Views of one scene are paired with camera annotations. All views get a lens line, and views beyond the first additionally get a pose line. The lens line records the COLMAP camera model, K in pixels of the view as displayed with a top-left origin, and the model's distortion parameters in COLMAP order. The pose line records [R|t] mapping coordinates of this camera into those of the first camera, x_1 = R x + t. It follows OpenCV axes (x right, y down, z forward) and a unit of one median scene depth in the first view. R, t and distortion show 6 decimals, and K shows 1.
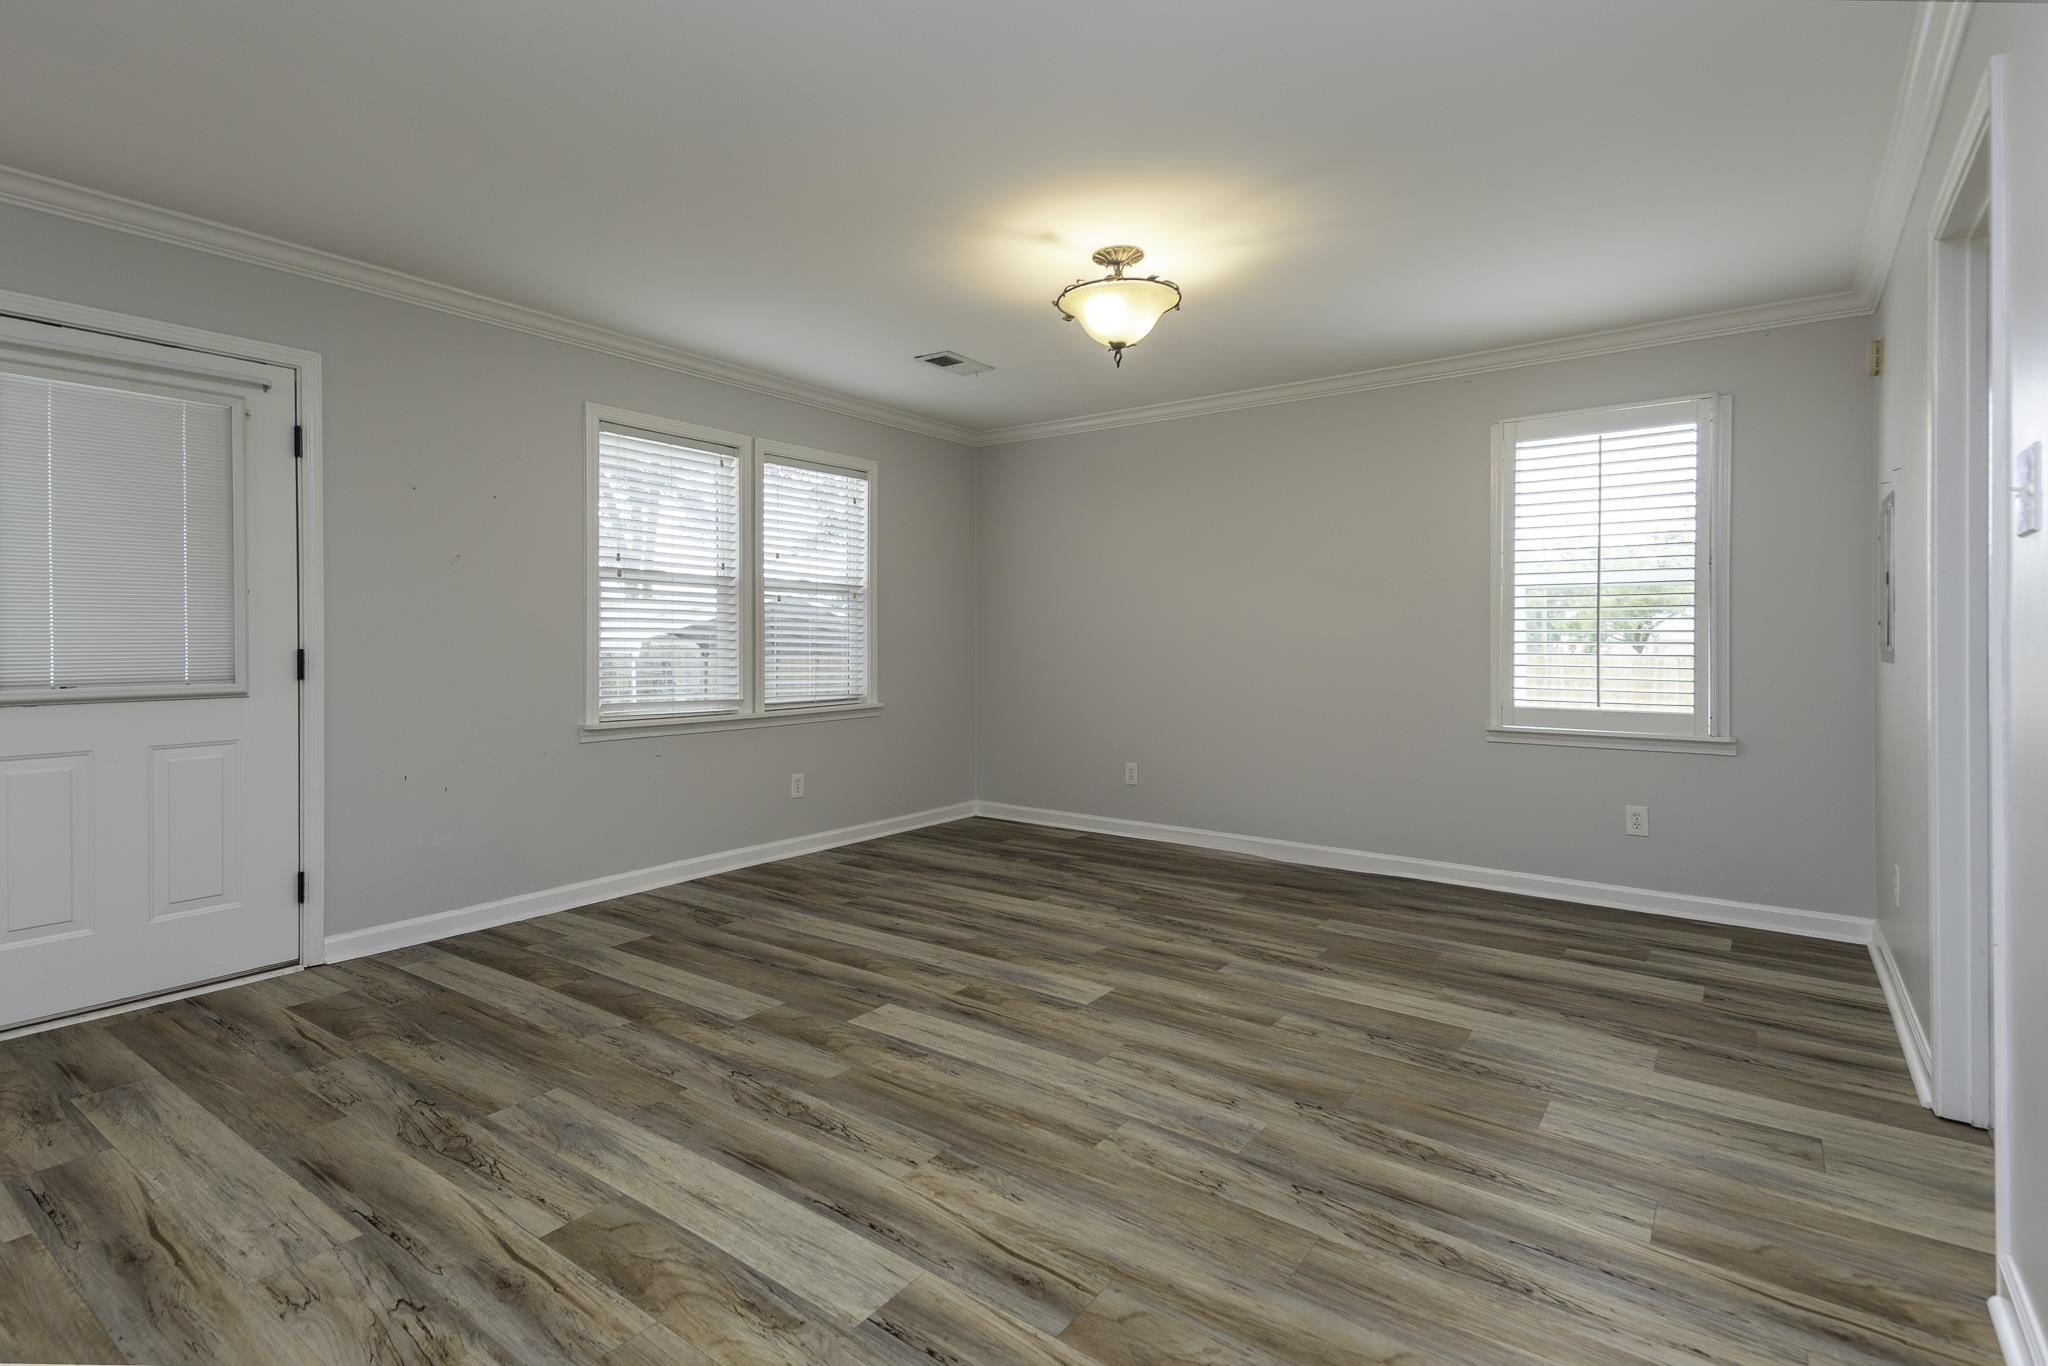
lens RADIAL K [[990.9, 0, 1014.5], [0, 990.9, 640.5], [0, 0, 1]] dist [0.053390, -0.022772]
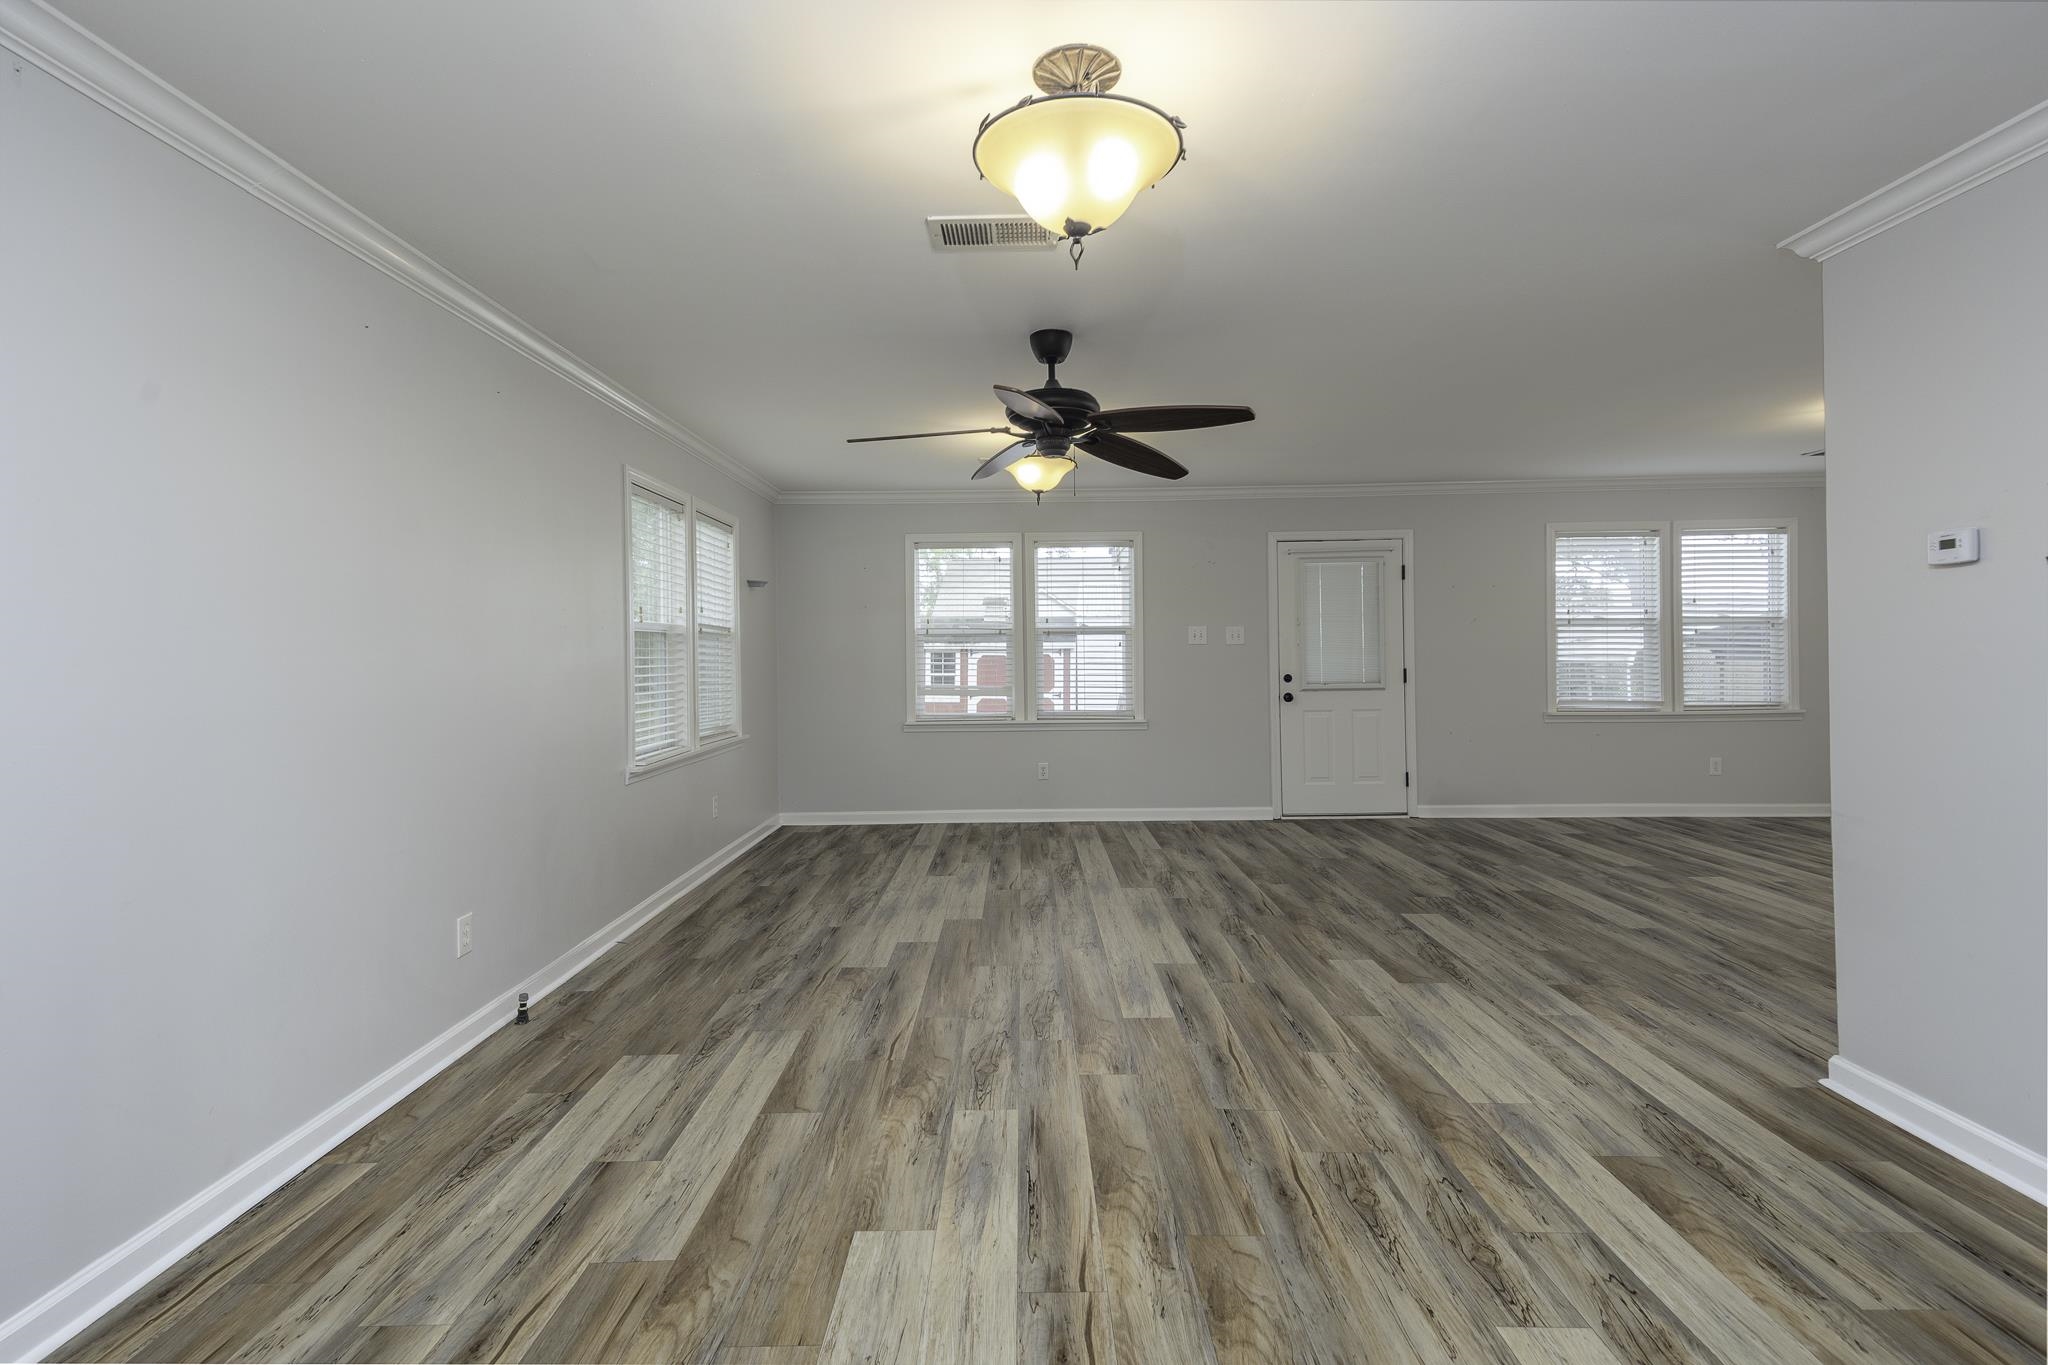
lens RADIAL K [[970.1, 0, 1022.4], [0, 970.1, 648.3], [0, 0, 1]] dist [0.056400, -0.022657]
pose [[0.592275, -0.007706, -0.805699, 0.500583], [0.011599, 0.999932, -0.001037, -0.042202], [0.805652, -0.008731, 0.592324, -0.911471]]
